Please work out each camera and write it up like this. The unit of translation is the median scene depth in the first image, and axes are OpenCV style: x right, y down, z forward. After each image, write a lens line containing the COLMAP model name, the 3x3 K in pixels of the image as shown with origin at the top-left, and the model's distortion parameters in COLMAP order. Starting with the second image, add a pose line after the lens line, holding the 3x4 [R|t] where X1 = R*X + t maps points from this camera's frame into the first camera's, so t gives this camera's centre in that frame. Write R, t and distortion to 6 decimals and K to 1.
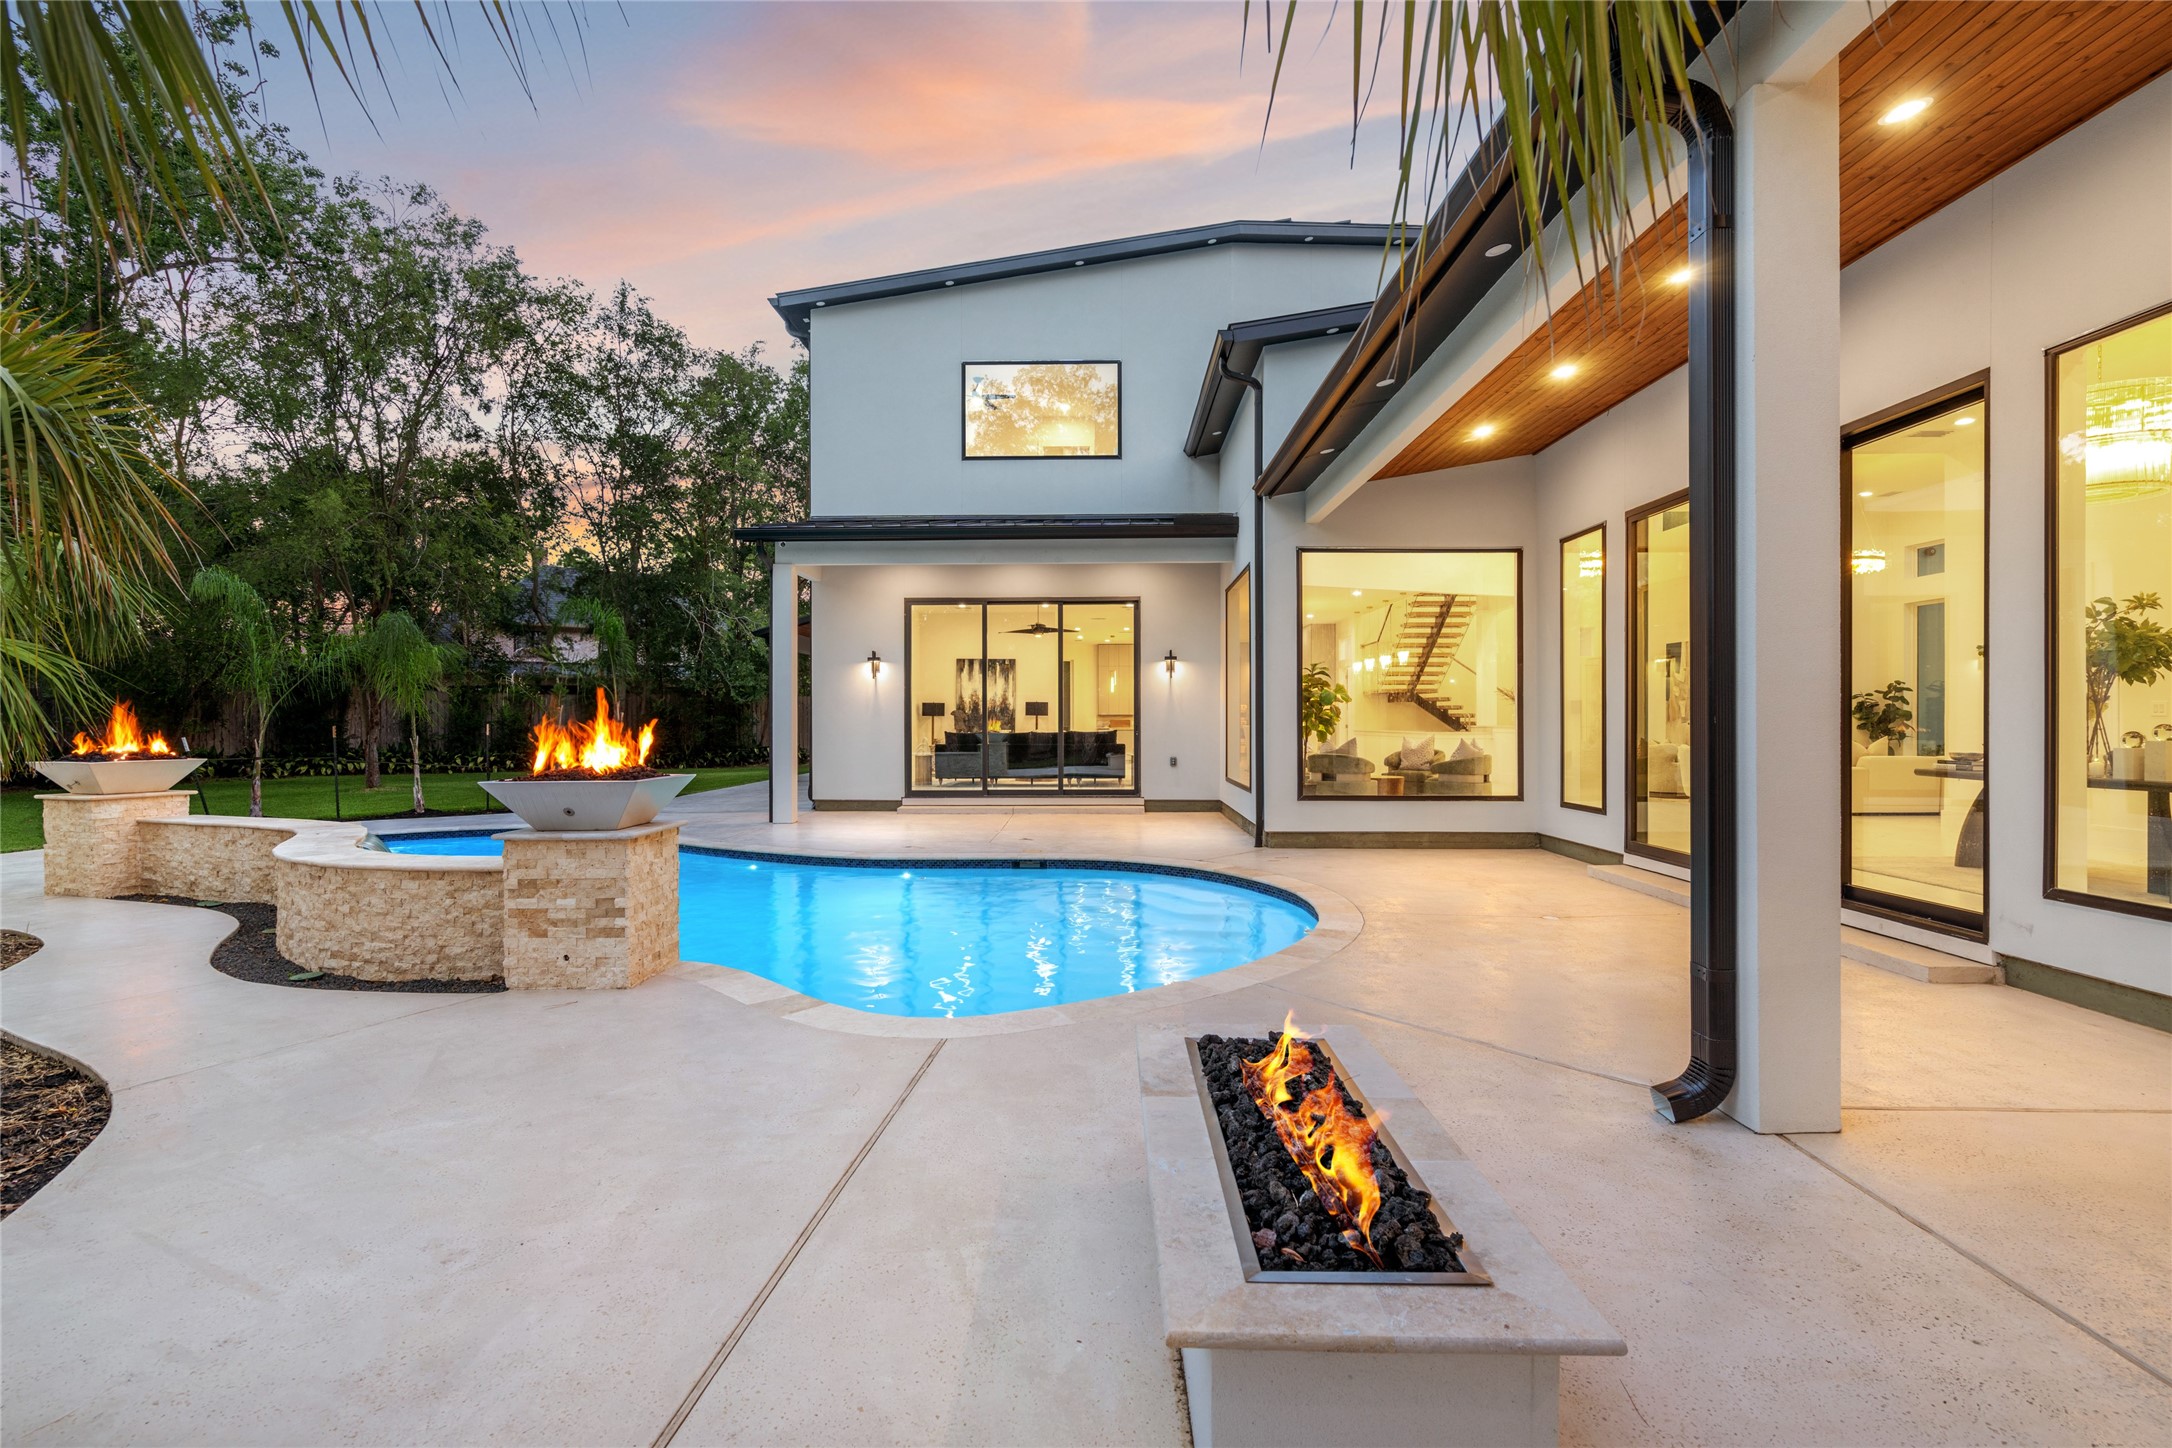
lens RADIAL K [[983.8, 0, 1086.0], [0, 983.8, 724.0], [0, 0, 1]] dist [-0.000680, -0.000092]
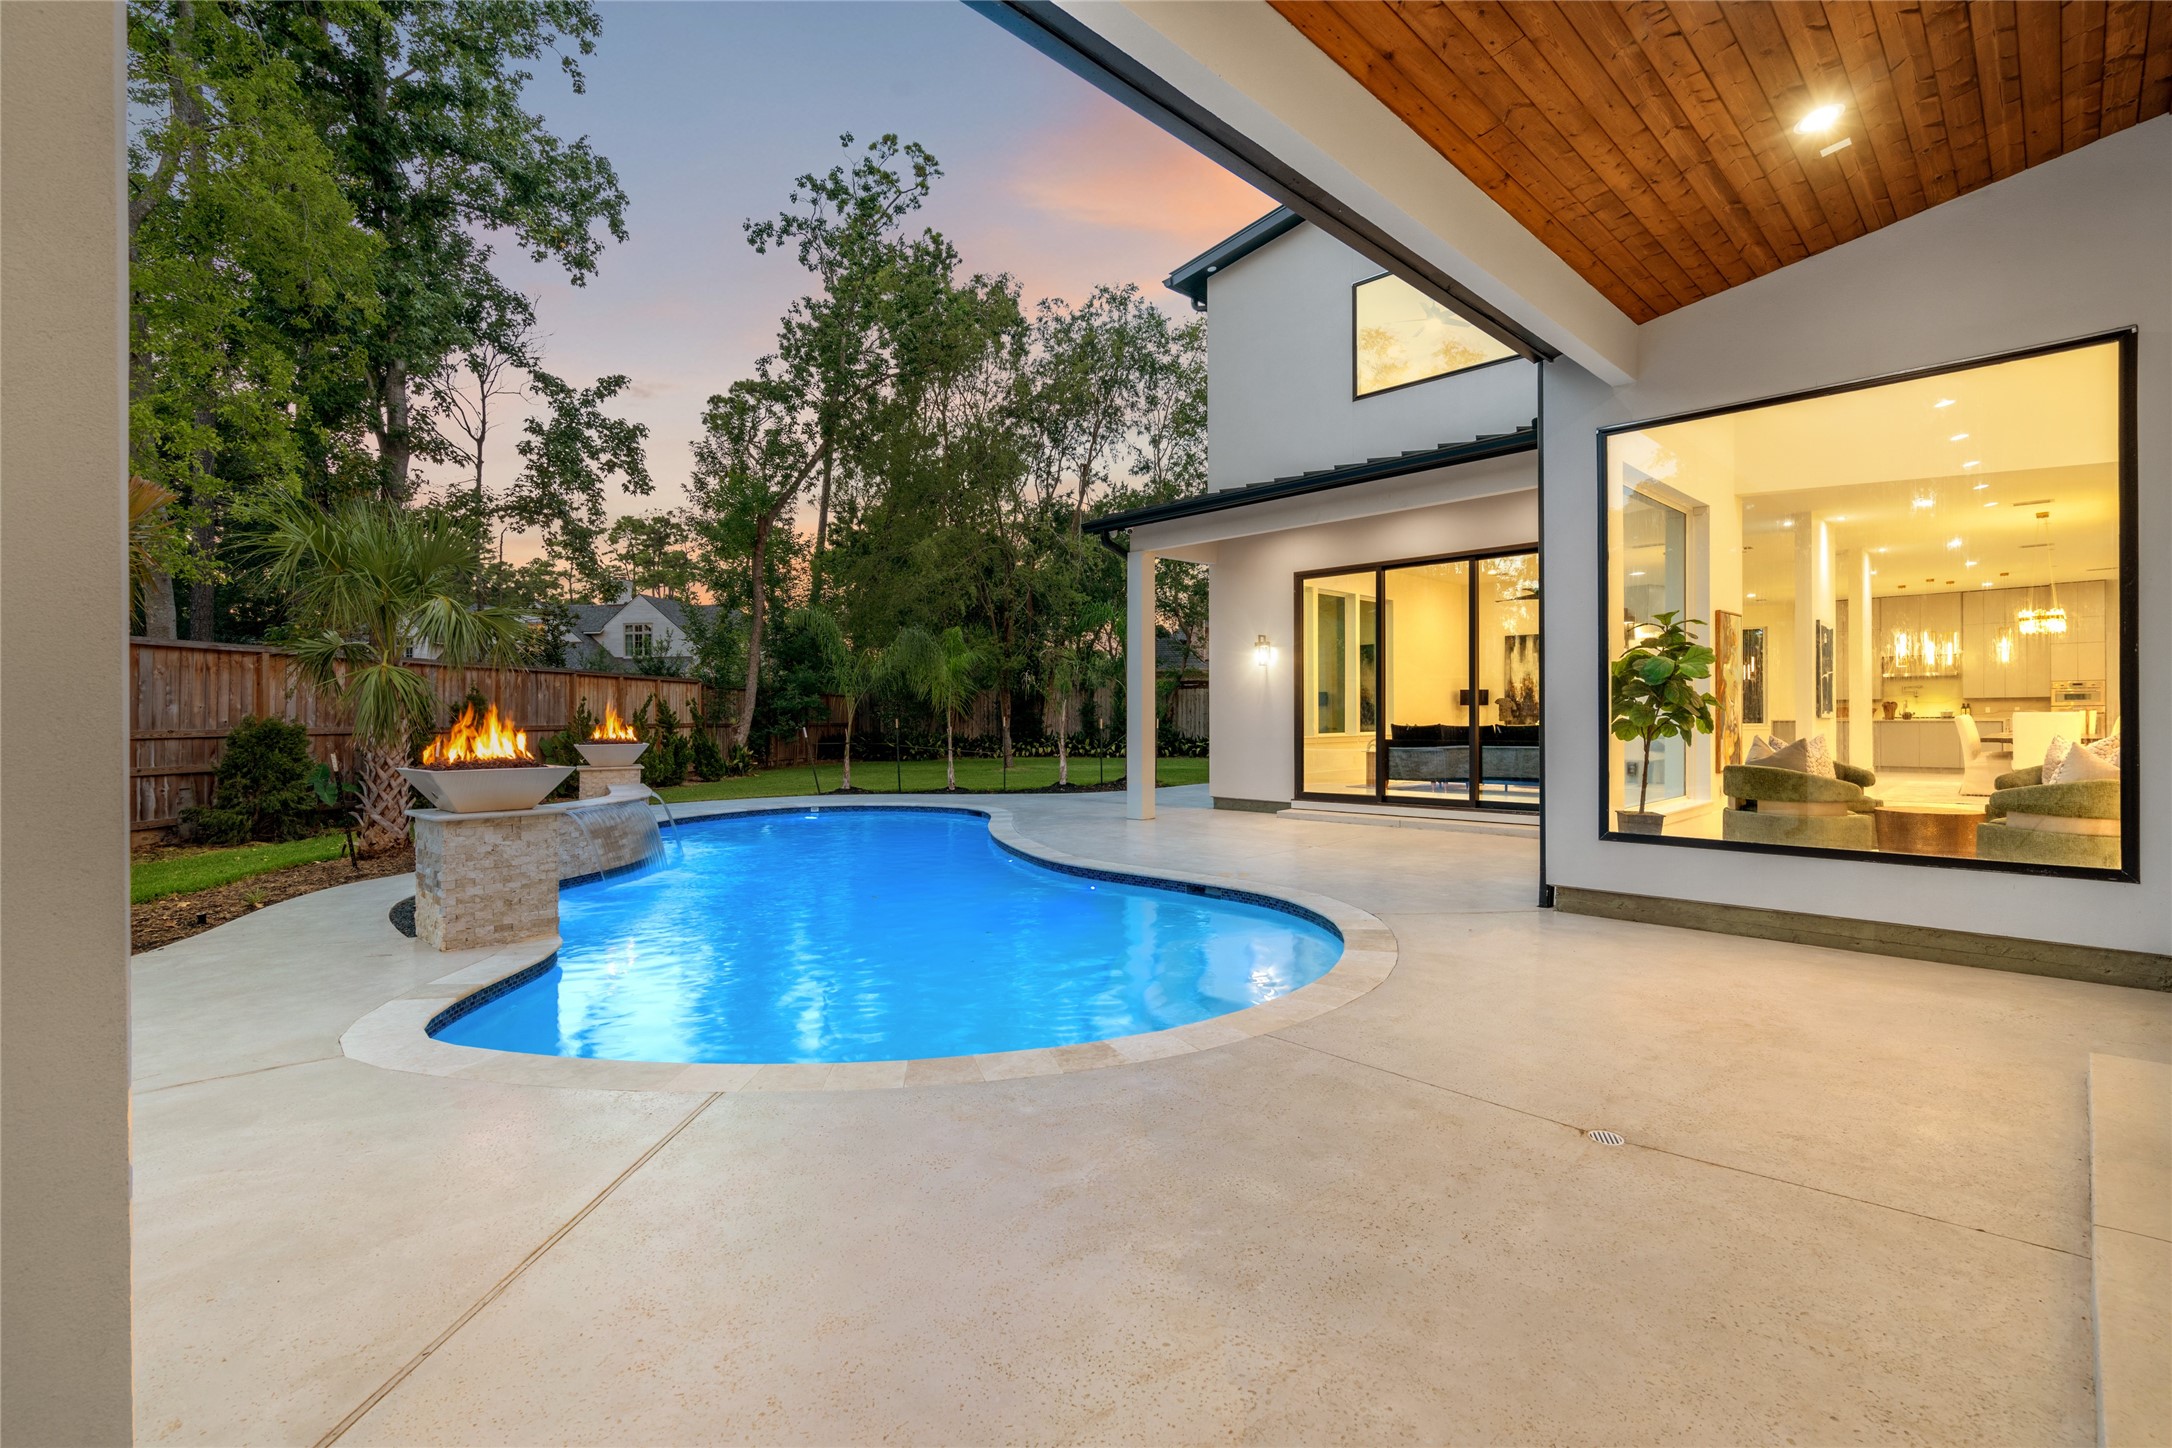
lens RADIAL K [[984.9, 0, 1086.0], [0, 984.9, 724.0], [0, 0, 1]] dist [-0.002182, -0.000128]
pose [[0.716740, 0.002884, -0.697335, 0.335055], [0.004168, 0.999956, 0.008419, -0.001201], [0.697328, -0.008941, 0.716696, 0.269360]]
